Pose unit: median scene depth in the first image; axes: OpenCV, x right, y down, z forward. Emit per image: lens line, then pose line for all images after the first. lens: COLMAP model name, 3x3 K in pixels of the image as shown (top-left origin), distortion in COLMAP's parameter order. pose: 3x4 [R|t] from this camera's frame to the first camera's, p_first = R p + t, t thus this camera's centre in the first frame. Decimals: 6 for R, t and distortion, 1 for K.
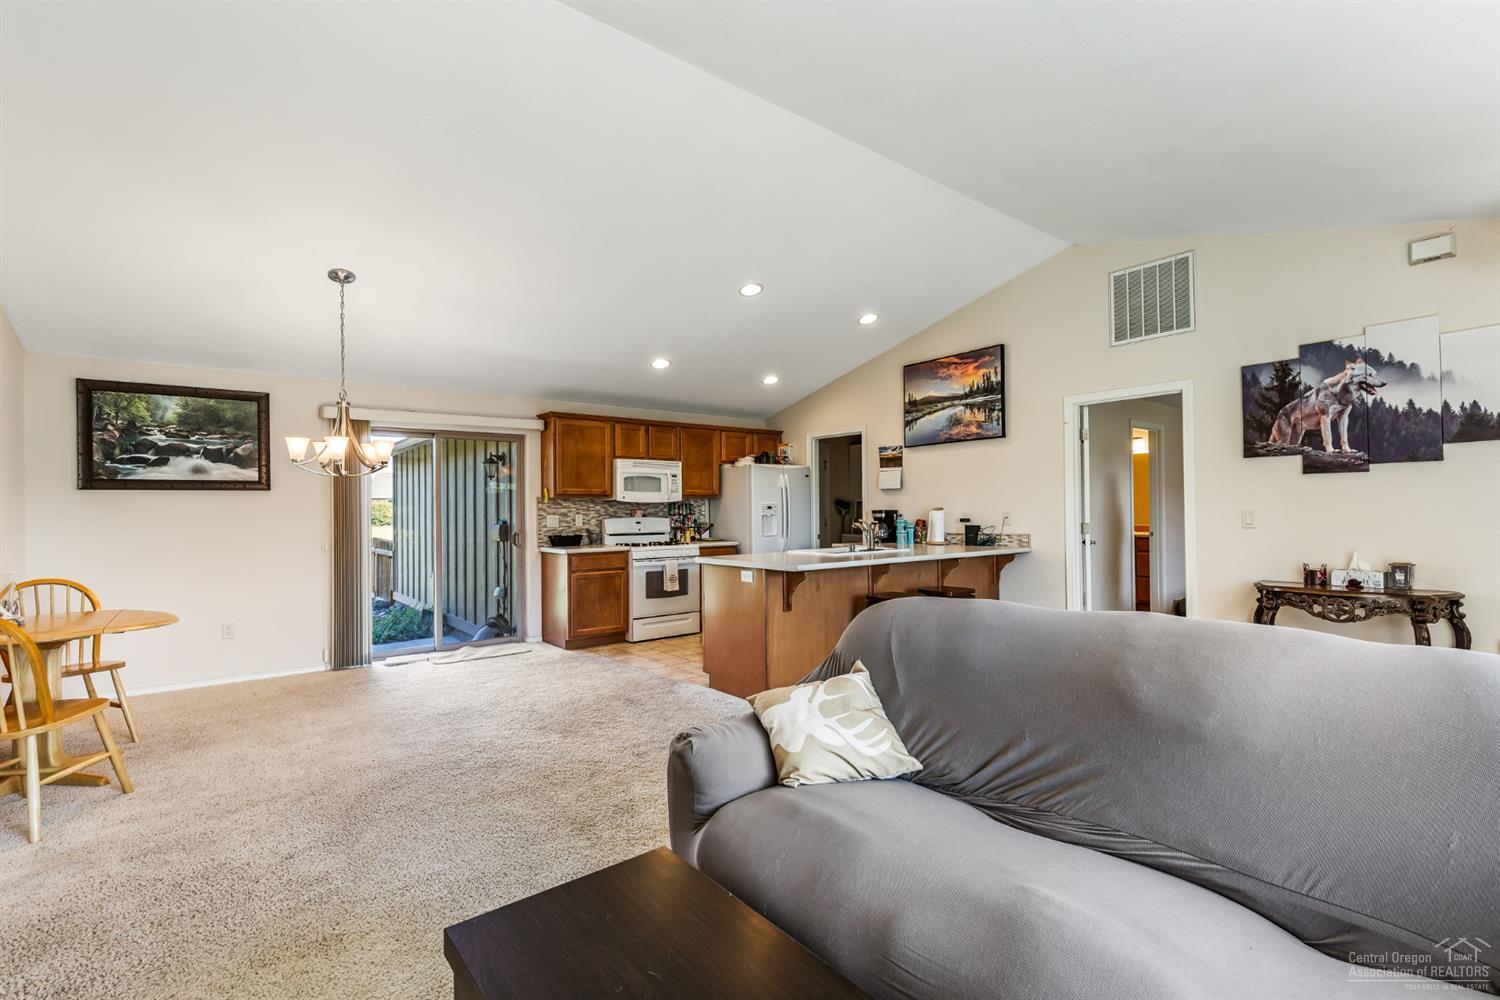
lens RADIAL K [[674.8, 0, 749.3], [0, 674.8, 504.2], [0, 0, 1]] dist [0.008565, -0.001461]
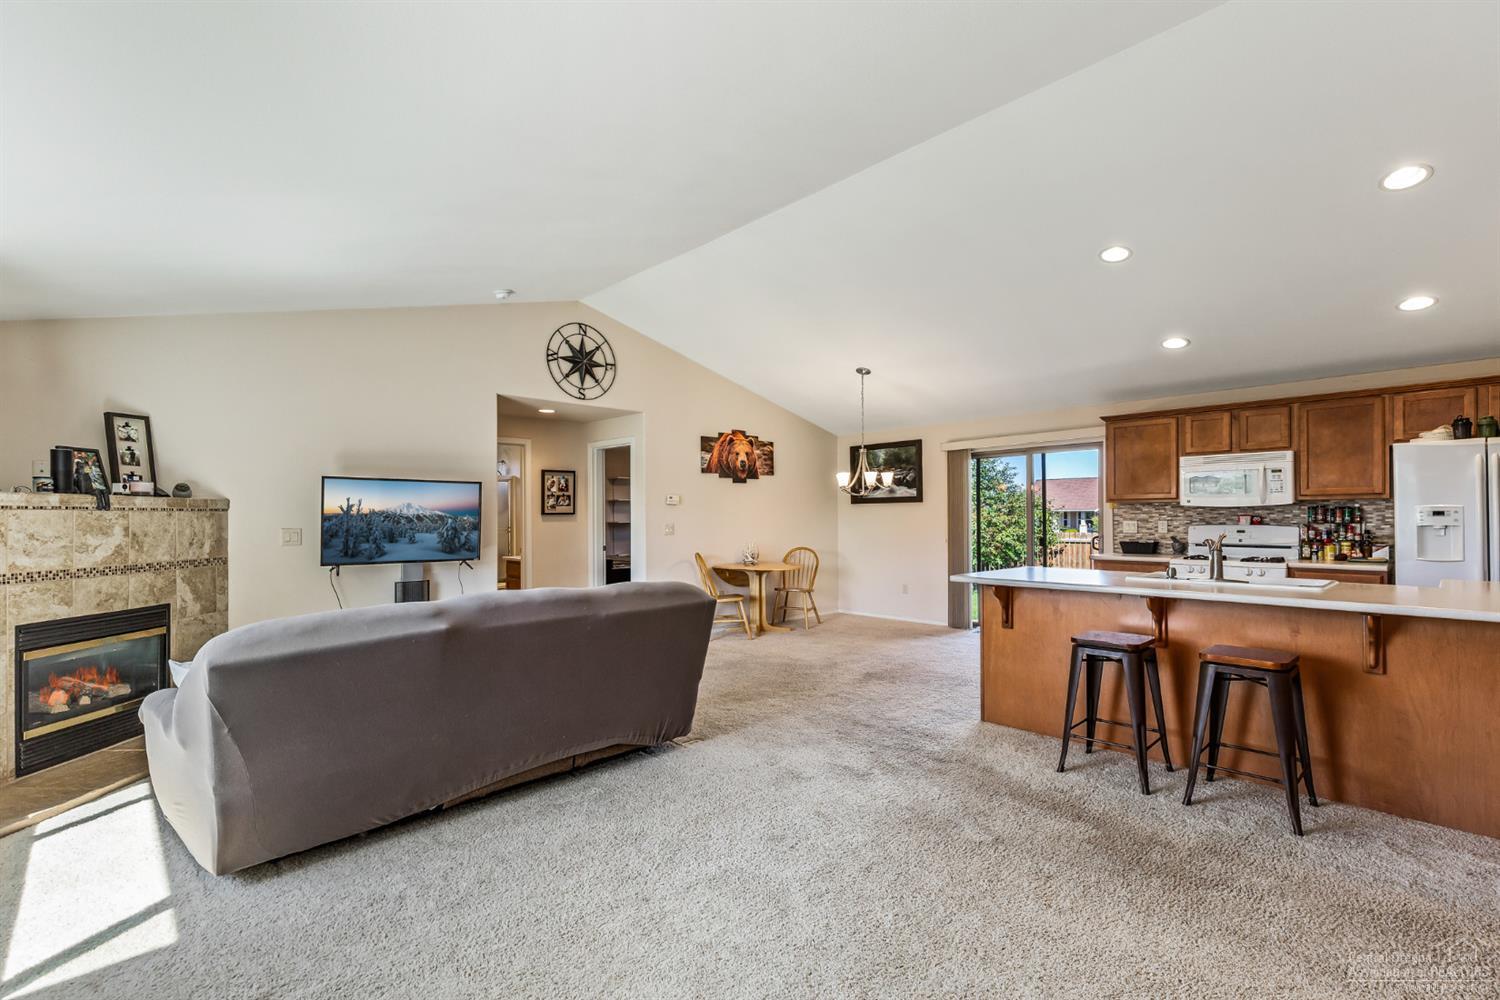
lens RADIAL K [[674.8, 0, 753.6], [0, 674.8, 514.8], [0, 0, 1]] dist [0.008565, -0.001461]
pose [[0.094982, 0.007289, -0.995452, 0.665899], [0.012260, 0.999889, 0.008491, -0.007407], [0.995404, -0.013011, 0.094882, 0.396751]]
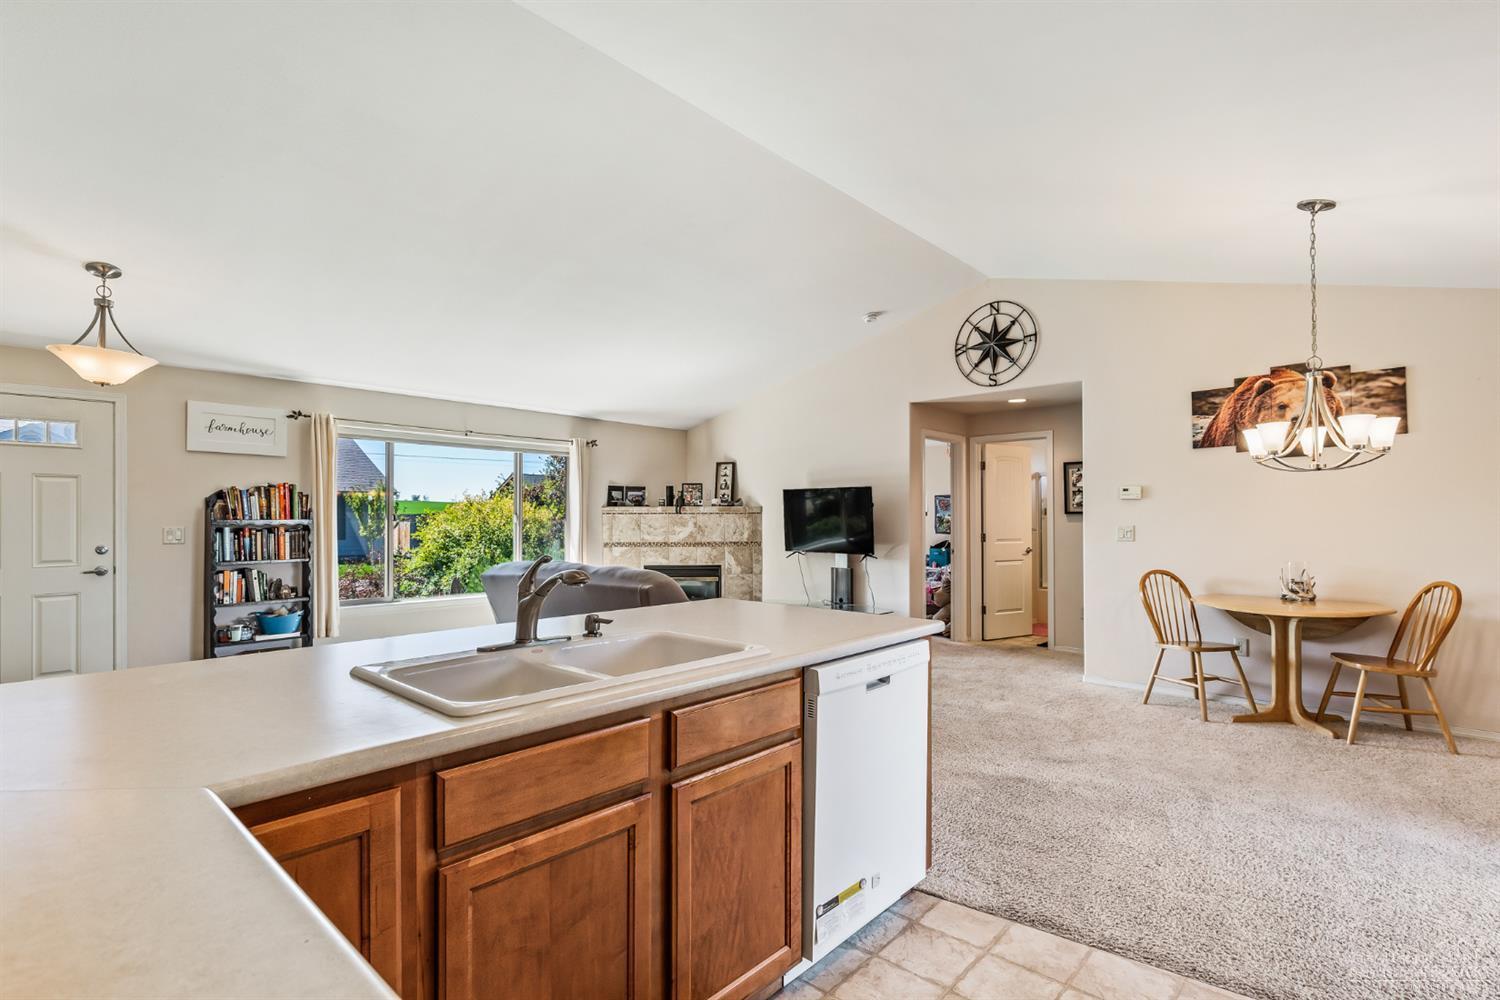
lens RADIAL K [[714.2, 0, 751.4], [0, 714.2, 511.4], [0, 0, 1]] dist [0.016607, 0.001407]
pose [[-0.986896, 0.012617, -0.160864, 0.102684], [0.015529, 0.999737, -0.016859, 0.005029], [0.160609, -0.019137, -0.986833, 1.149223]]
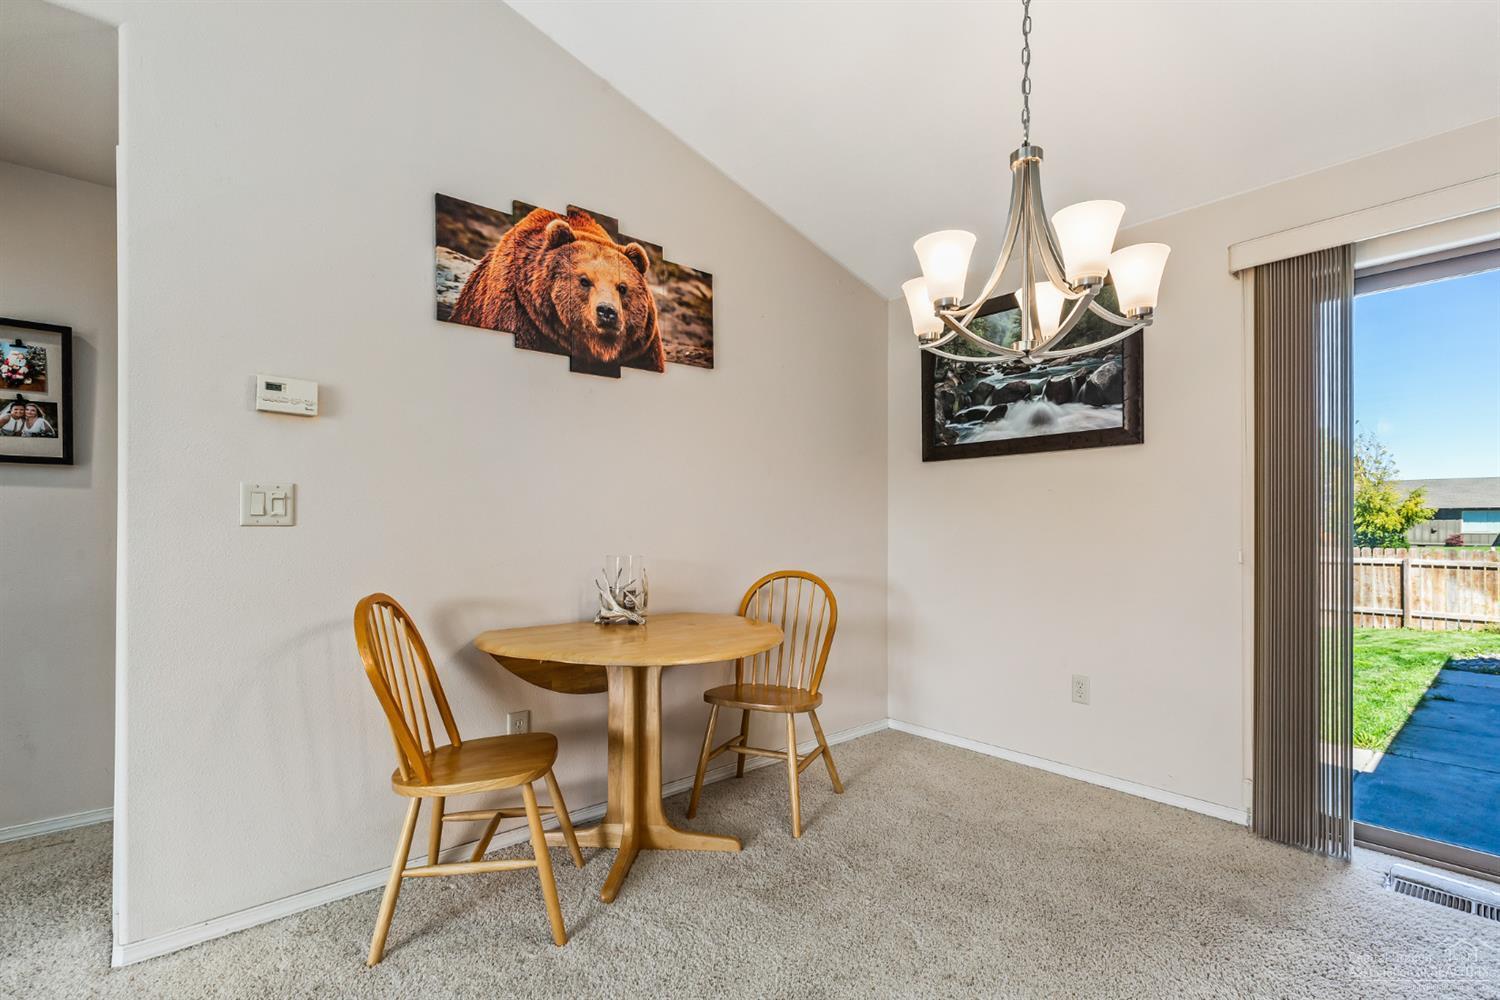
lens RADIAL K [[674.8, 0, 763.8], [0, 674.8, 528.5], [0, 0, 1]] dist [0.008565, -0.001461]
pose [[0.060477, 0.015452, -0.998050, -0.166650], [0.003523, 0.999871, 0.015693, 0.030973], [0.998163, -0.004465, 0.060415, 0.567499]]
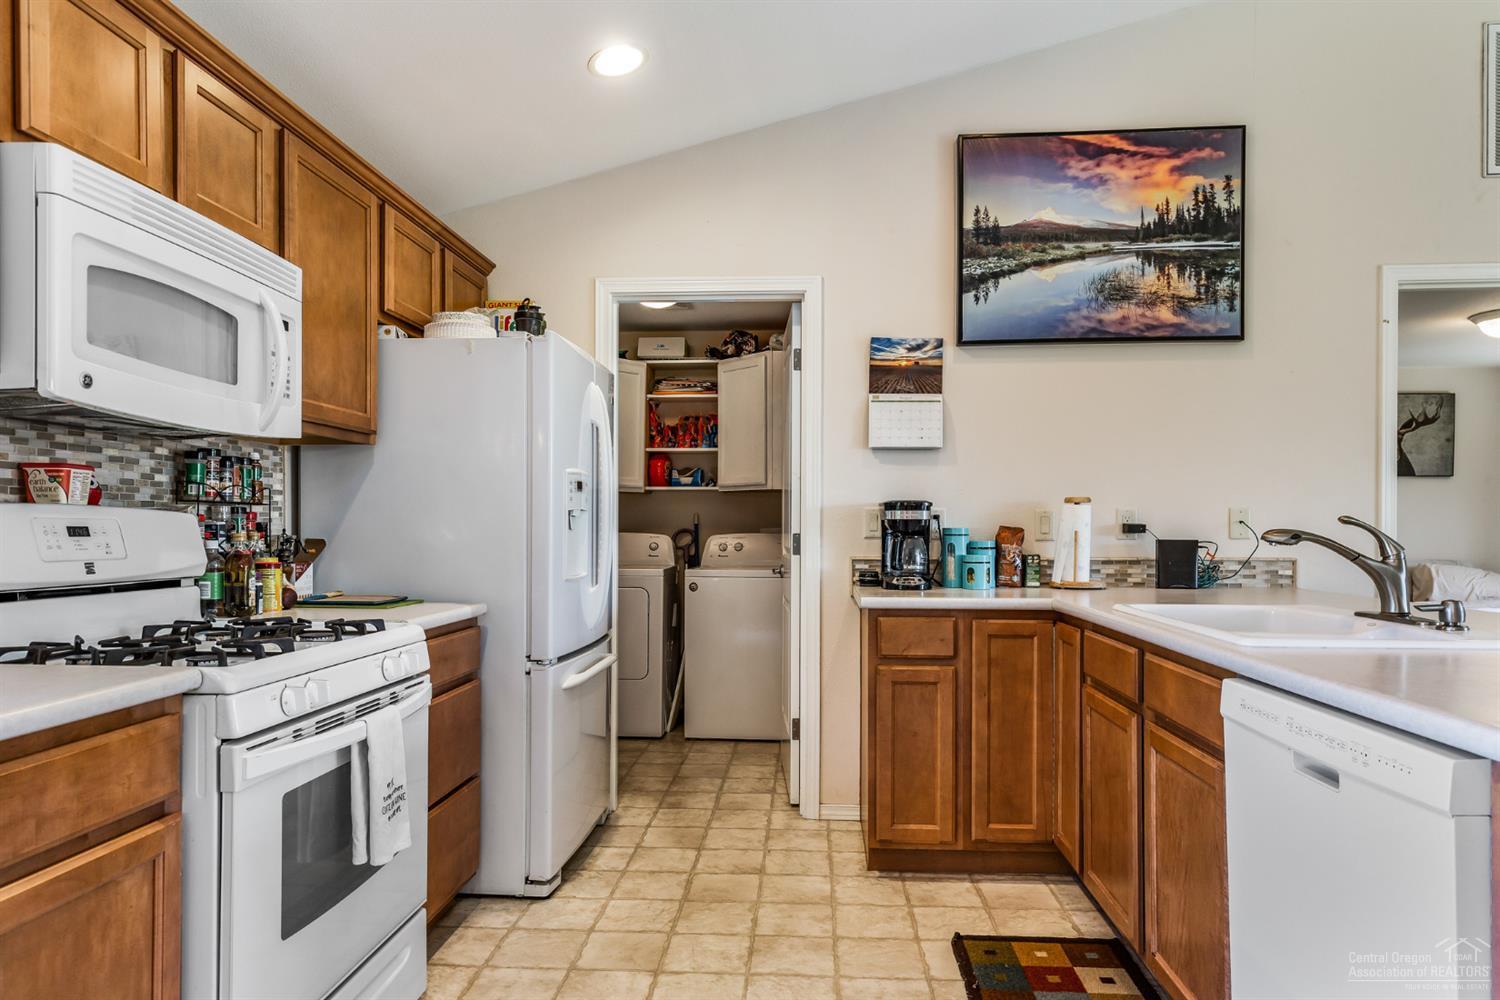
lens RADIAL K [[939.3, 0, 755.6], [0, 939.3, 530.0], [0, 0, 1]] dist [0.007735, 0.001510]
pose [[0.670235, 0.009781, 0.742085, -0.269447], [-0.014846, 0.999890, 0.000230, 0.027303], [-0.742001, -0.011171, 0.670306, 0.767904]]
